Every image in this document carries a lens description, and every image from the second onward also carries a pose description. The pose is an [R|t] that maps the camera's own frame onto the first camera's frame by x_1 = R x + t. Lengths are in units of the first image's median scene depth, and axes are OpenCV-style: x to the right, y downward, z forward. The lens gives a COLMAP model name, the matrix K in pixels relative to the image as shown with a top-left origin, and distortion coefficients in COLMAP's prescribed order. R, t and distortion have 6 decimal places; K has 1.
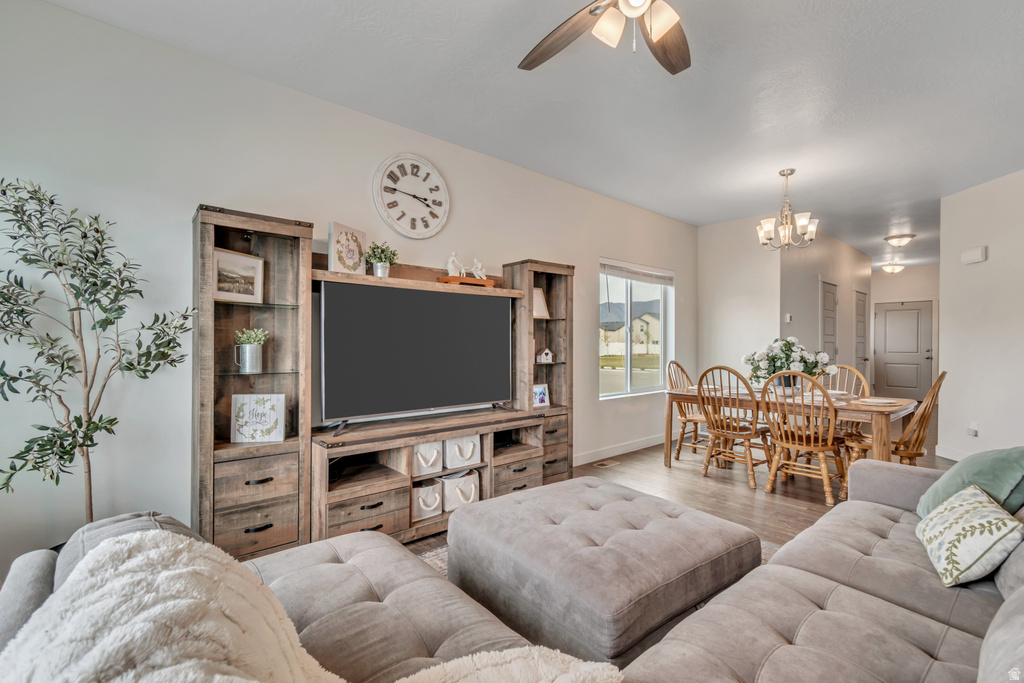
lens RADIAL K [[463.8, 0, 512.0], [0, 463.8, 341.5], [0, 0, 1]] dist [0.000403, 0.000012]
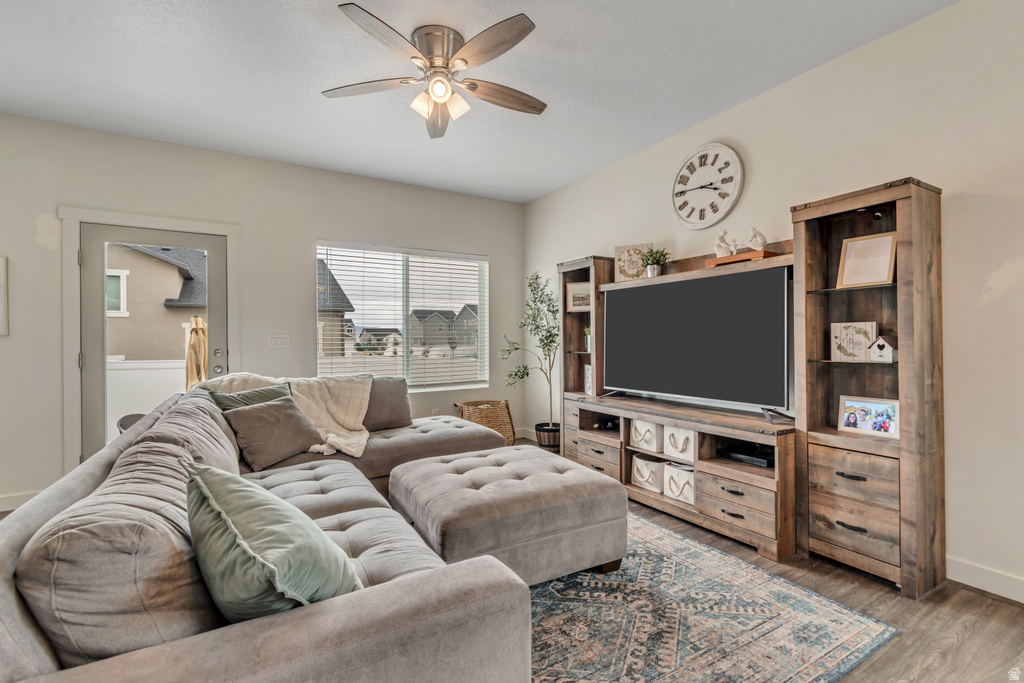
lens RADIAL K [[455.6, 0, 517.2], [0, 455.6, 340.4], [0, 0, 1]] dist [0.001884, -0.000267]
pose [[-0.163321, -0.001841, -0.986571, 0.815622], [0.005906, 0.999979, -0.002844, 0.020490], [0.986555, -0.006291, -0.163307, 0.748265]]
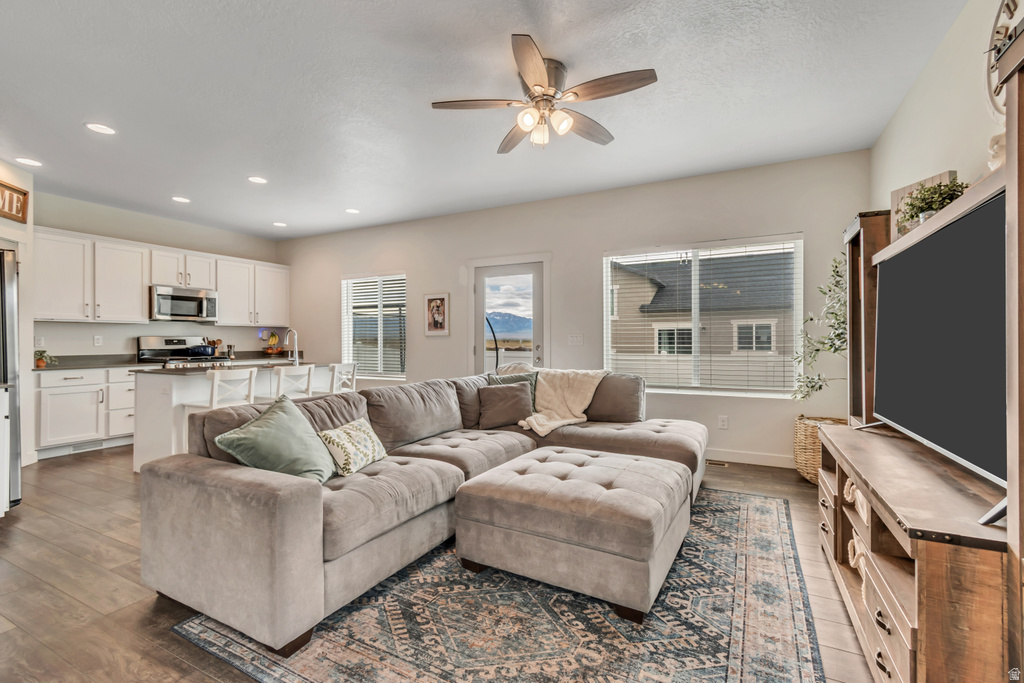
lens RADIAL K [[453.3, 0, 511.6], [0, 453.3, 339.4], [0, 0, 1]] dist [0.002393, 0.000402]
pose [[-0.926613, -0.002866, -0.376004, 0.479716], [-0.002207, 0.999995, -0.002183, 0.018179], [0.376009, -0.001193, -0.926615, 1.224457]]
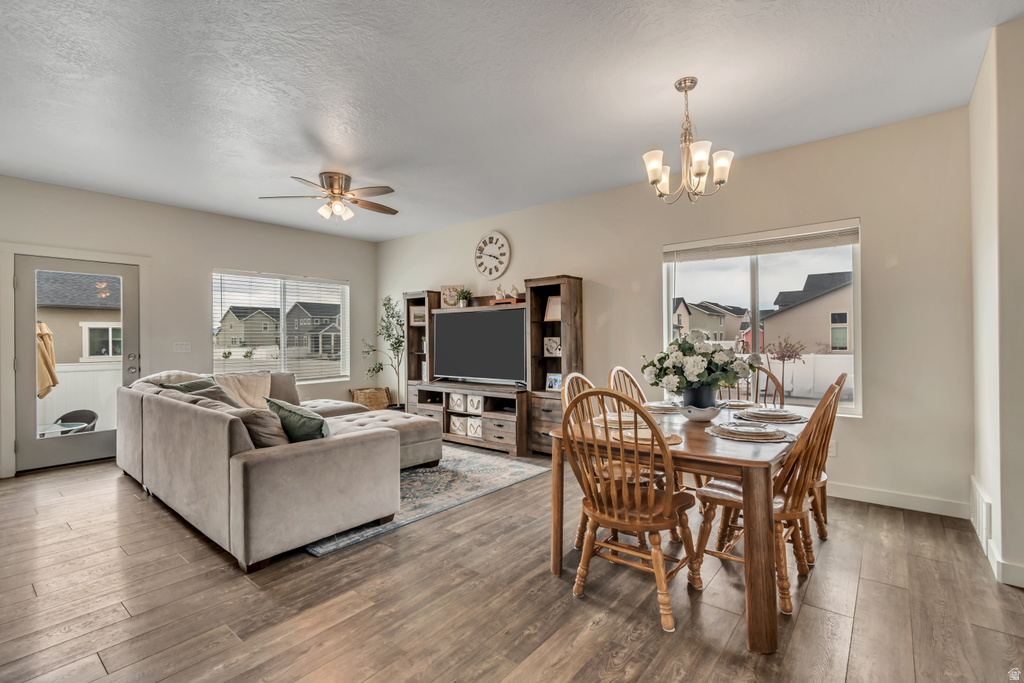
lens RADIAL K [[453.3, 0, 511.6], [0, 453.3, 339.4], [0, 0, 1]] dist [0.002393, 0.000402]
pose [[0.167588, -0.003576, -0.985851, 1.432871], [0.008915, 0.999958, -0.002111, 0.002154], [0.985817, -0.008435, 0.167613, 0.777385]]
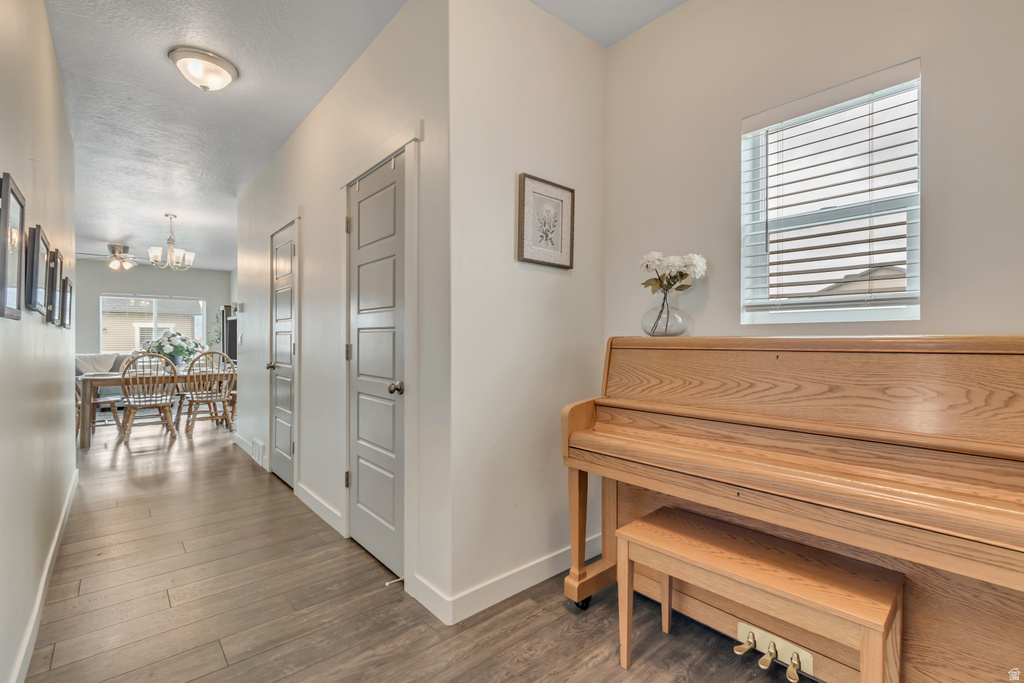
lens RADIAL K [[453.3, 0, 511.6], [0, 453.3, 339.4], [0, 0, 1]] dist [0.002393, 0.000402]
pose [[0.005529, -0.003783, -0.999978, 2.502273], [-0.000292, 0.999993, -0.003784, 0.028063], [0.999985, 0.000313, 0.005528, 2.520067]]
